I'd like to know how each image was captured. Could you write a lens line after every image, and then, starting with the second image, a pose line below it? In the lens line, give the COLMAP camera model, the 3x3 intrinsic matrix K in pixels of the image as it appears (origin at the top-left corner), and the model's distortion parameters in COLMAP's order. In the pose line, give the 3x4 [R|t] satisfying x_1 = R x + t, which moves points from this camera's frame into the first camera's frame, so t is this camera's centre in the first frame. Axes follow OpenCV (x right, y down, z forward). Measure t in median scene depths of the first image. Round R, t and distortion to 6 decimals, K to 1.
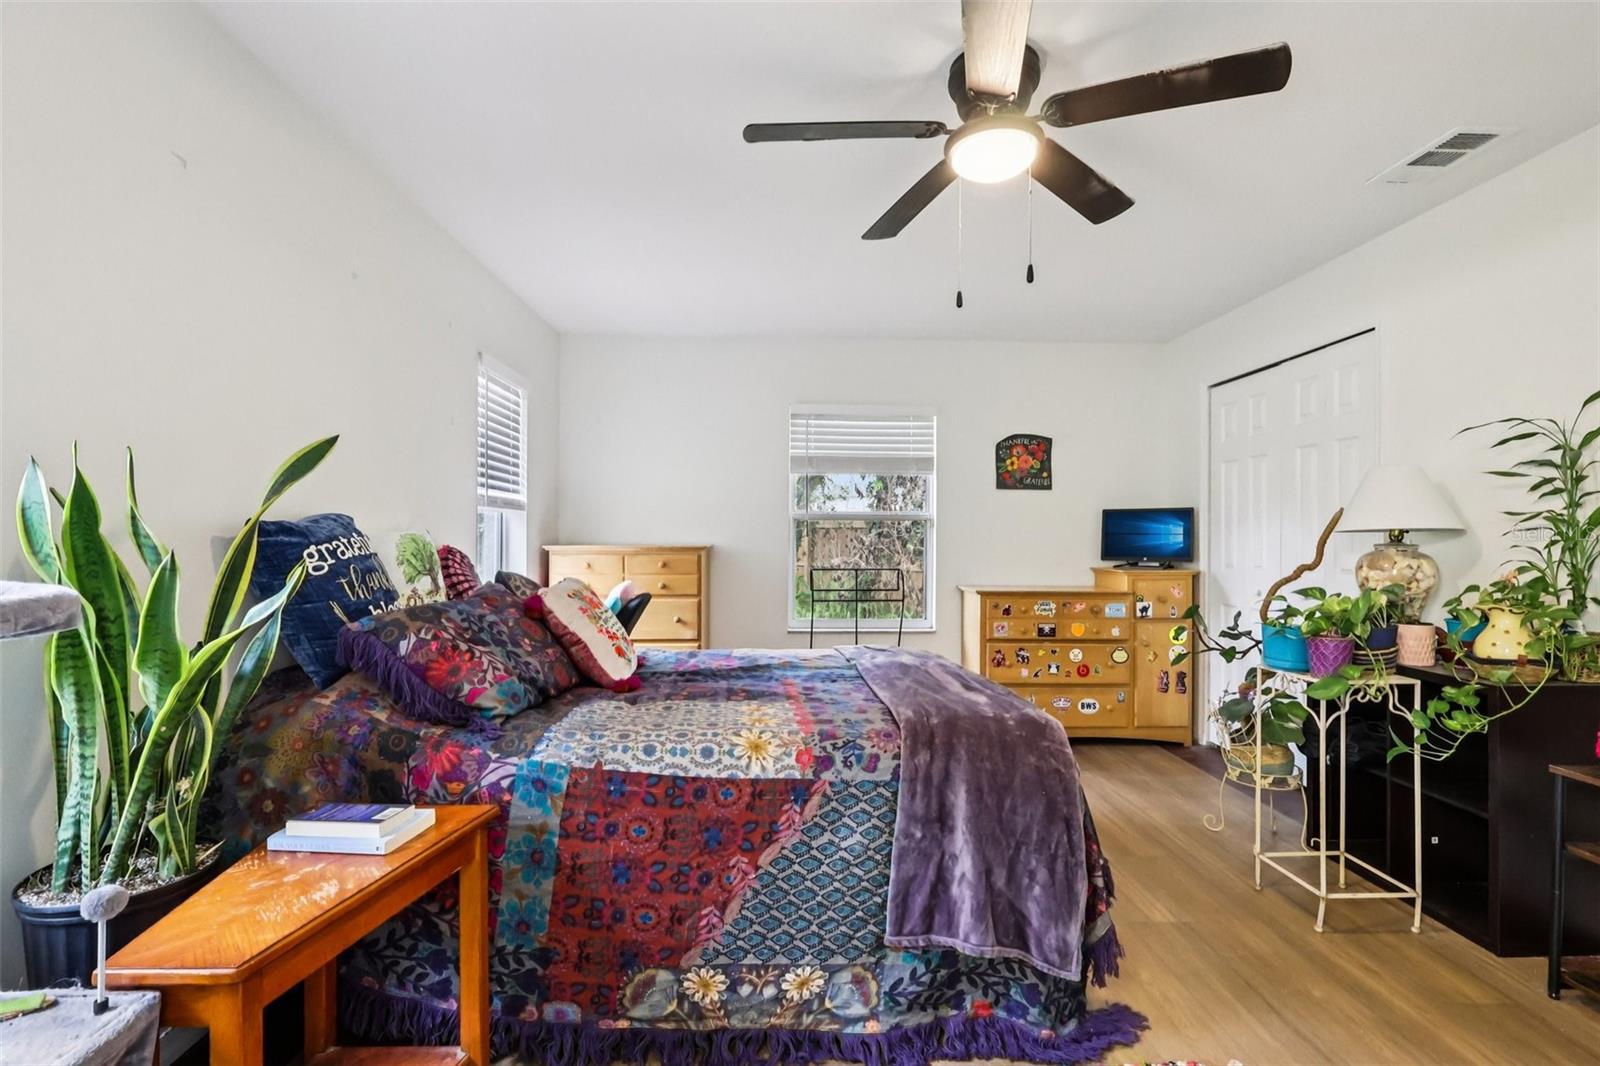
lens RADIAL K [[747.2, 0, 796.7], [0, 747.2, 537.3], [0, 0, 1]] dist [-0.003470, 0.002171]
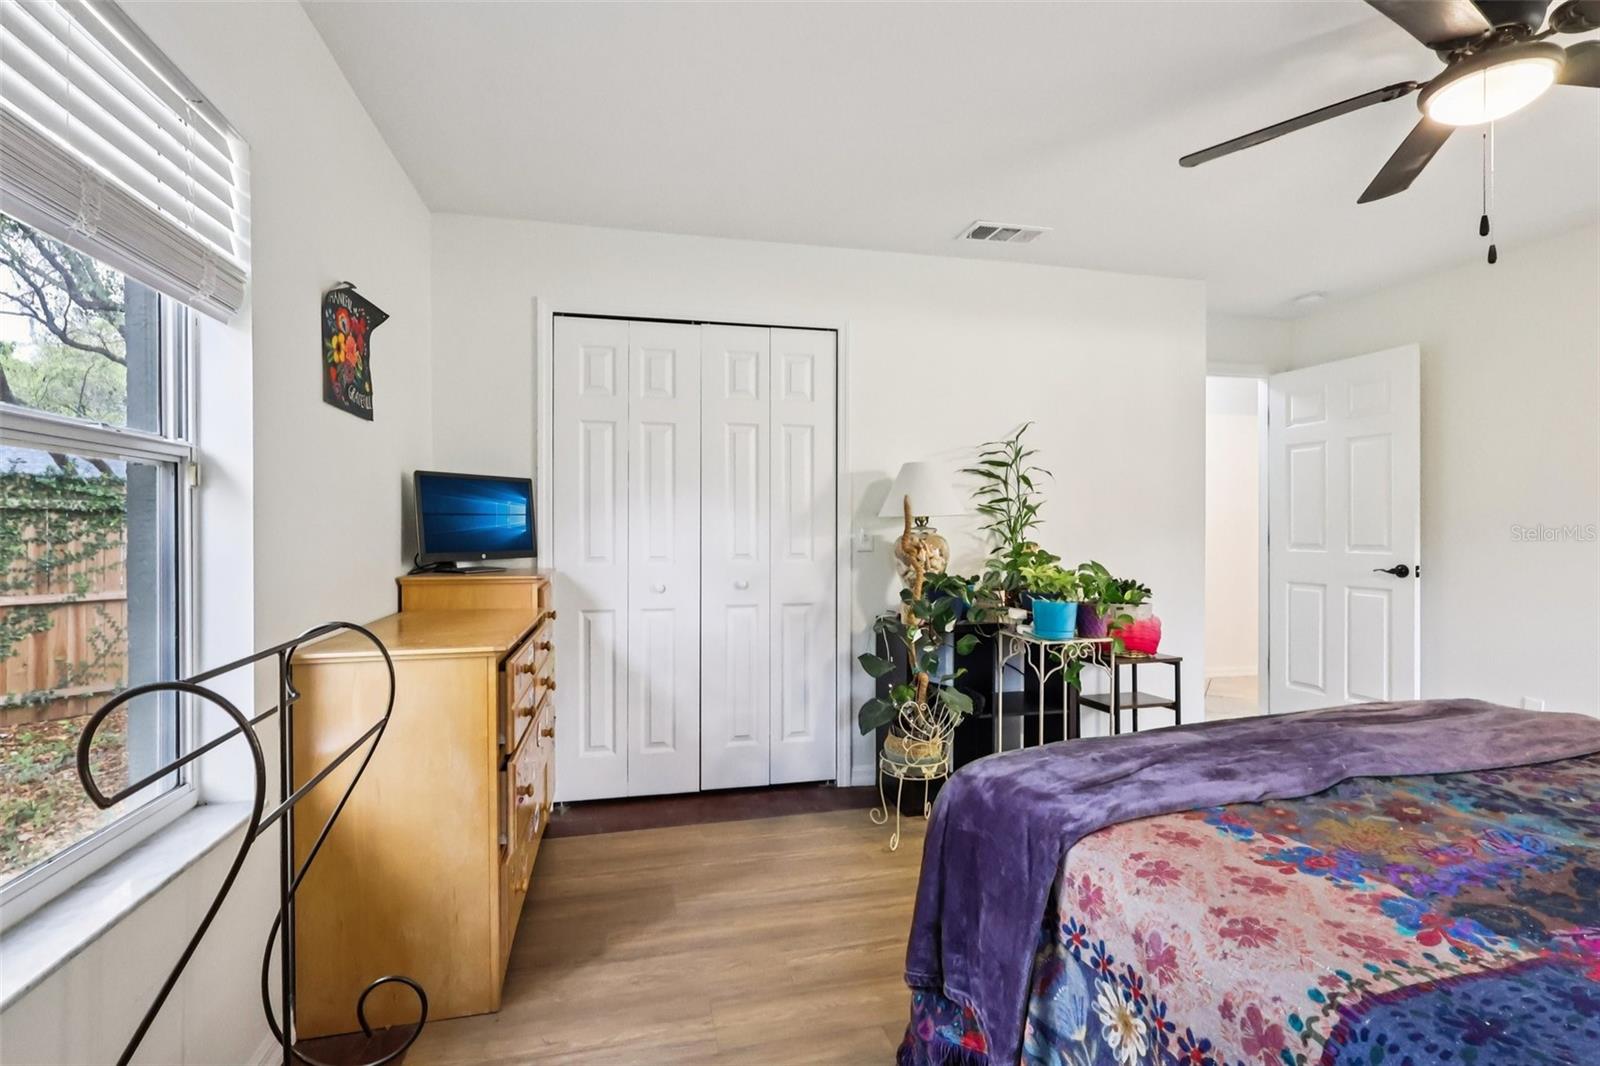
lens RADIAL K [[747.2, 0, 791.5], [0, 747.2, 525.5], [0, 0, 1]] dist [-0.003470, 0.002171]
pose [[-0.193352, -0.000075, 0.981129, -0.212450], [-0.003339, 0.999994, -0.000582, 0.004793], [-0.981124, -0.003388, -0.193351, 0.929420]]
